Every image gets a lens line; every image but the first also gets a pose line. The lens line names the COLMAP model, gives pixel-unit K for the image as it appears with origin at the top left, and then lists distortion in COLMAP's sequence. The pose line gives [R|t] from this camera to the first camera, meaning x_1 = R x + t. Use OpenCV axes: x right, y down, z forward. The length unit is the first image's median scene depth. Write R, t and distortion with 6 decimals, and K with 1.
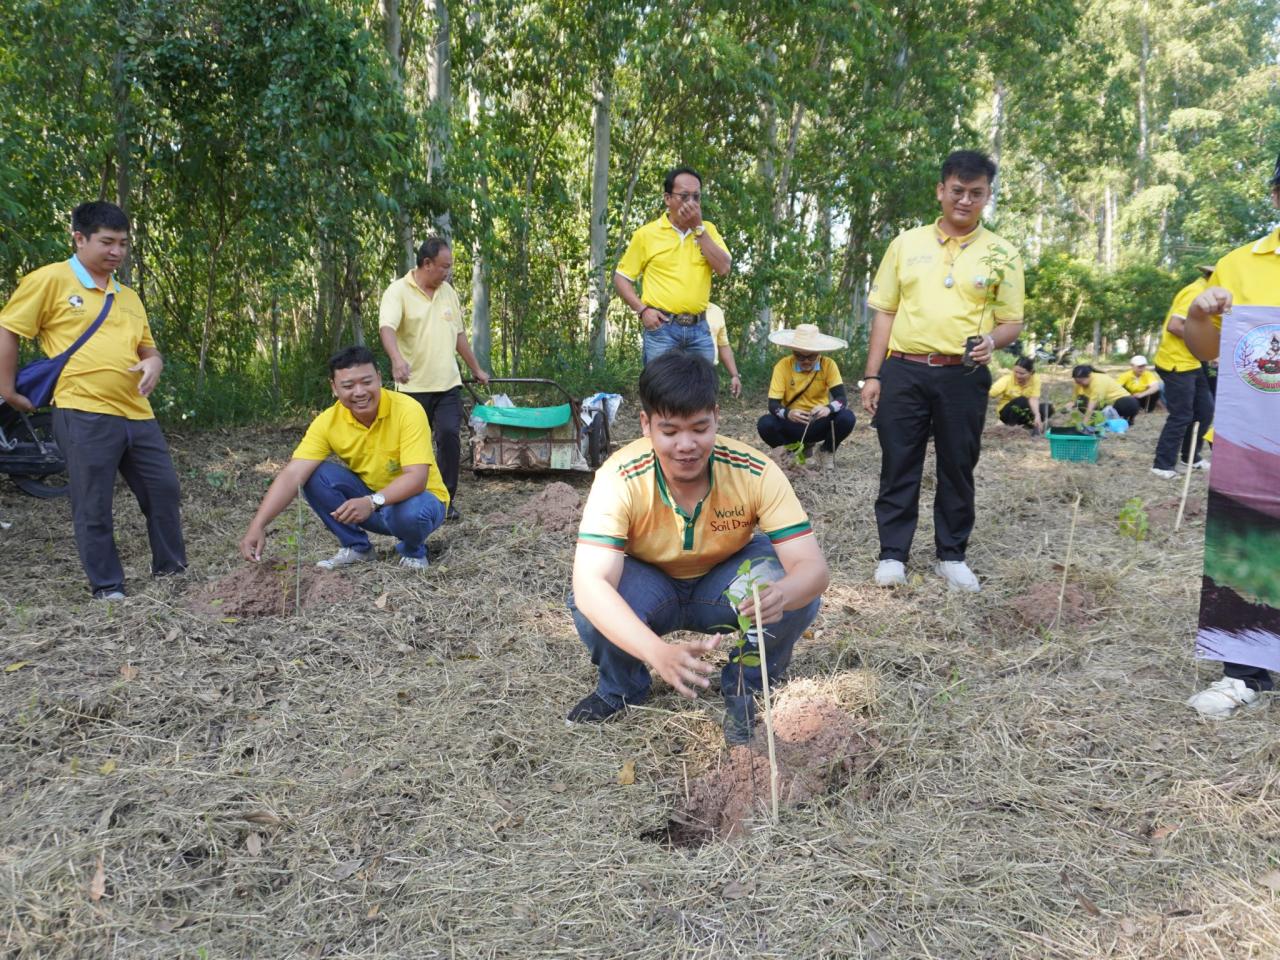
lens RADIAL K [[925.6, 0, 640.0], [0, 925.6, 480.0], [0, 0, 1]] dist [-0.059492, 0.004094]
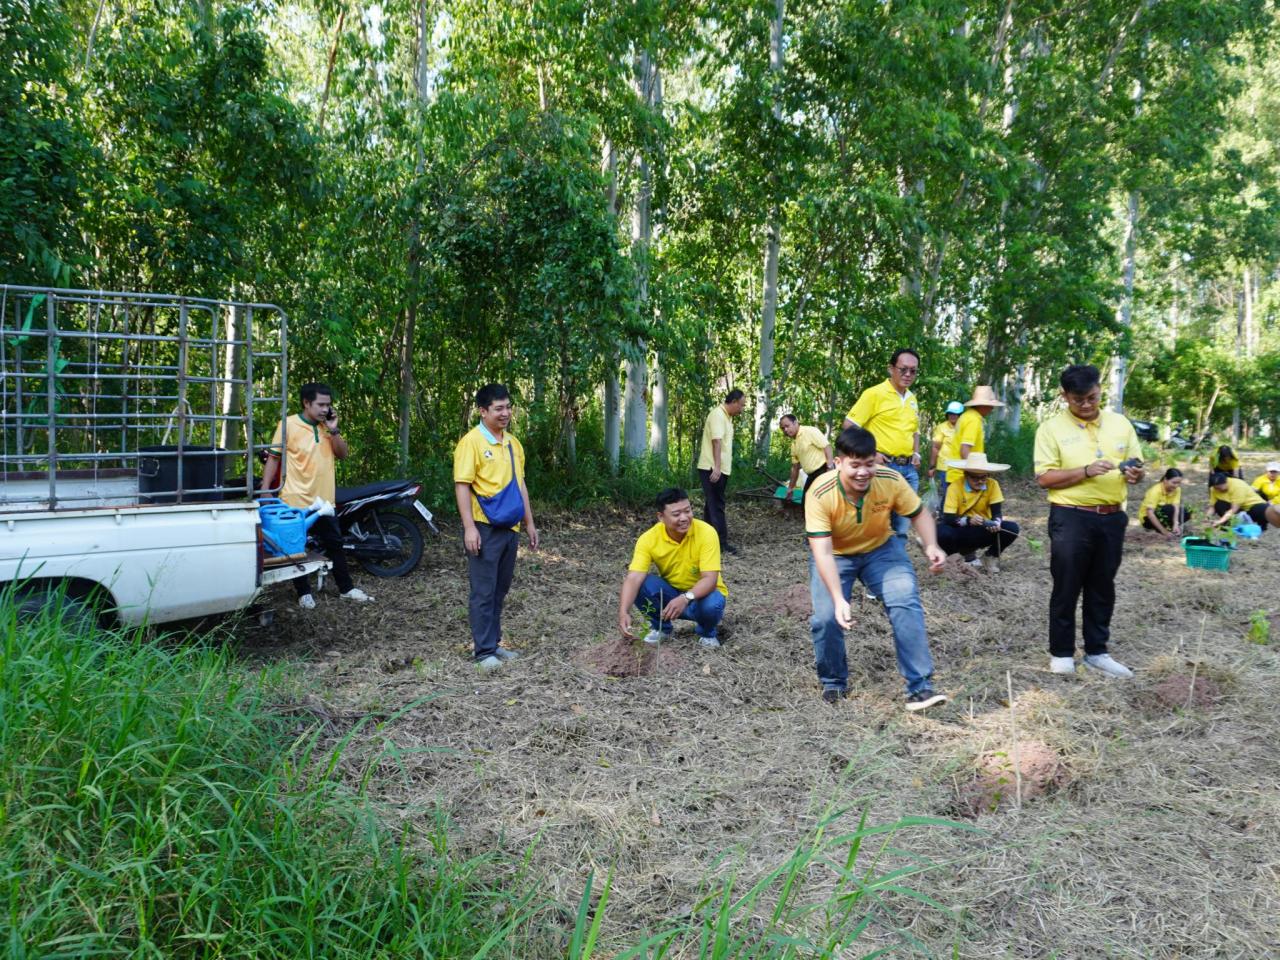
lens RADIAL K [[887.2, 0, 618.3], [0, 887.2, 484.7], [0, 0, 1]] dist [-0.062809, 0.019763]
pose [[0.986923, 0.015194, -0.160474, -0.130031], [-0.026387, 0.997346, -0.067853, -0.043861], [0.159017, 0.071200, 0.984705, -0.304065]]
